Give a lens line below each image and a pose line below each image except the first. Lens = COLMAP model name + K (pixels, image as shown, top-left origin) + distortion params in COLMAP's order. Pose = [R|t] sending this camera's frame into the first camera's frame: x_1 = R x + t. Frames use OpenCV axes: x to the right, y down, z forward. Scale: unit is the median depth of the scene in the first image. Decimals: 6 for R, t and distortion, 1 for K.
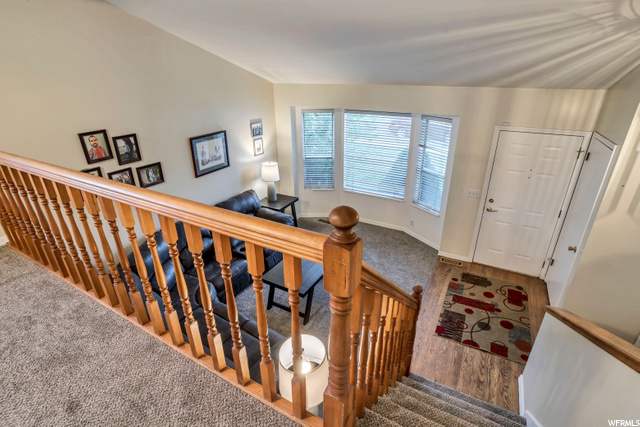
lens RADIAL K [[315.2, 0, 320.0], [0, 315.2, 213.5], [0, 0, 1]] dist [-0.001603, 0.000143]
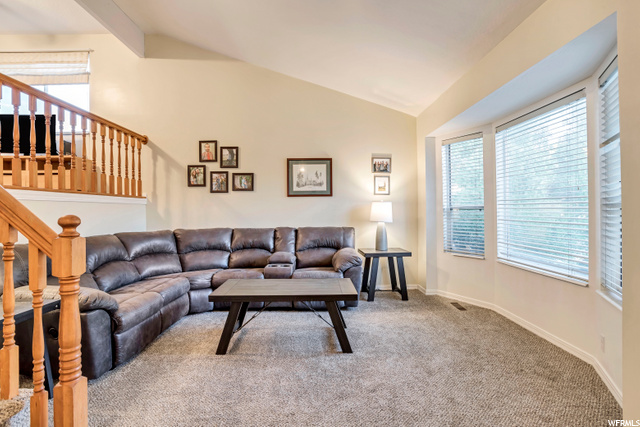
lens RADIAL K [[315.2, 0, 320.0], [0, 315.2, 213.5], [0, 0, 1]] dist [-0.001603, 0.000143]
pose [[0.521138, 0.018436, -0.853273, 0.551442], [-0.349777, 0.916564, -0.193823, 0.102247], [0.778506, 0.399464, 0.484105, 0.596423]]
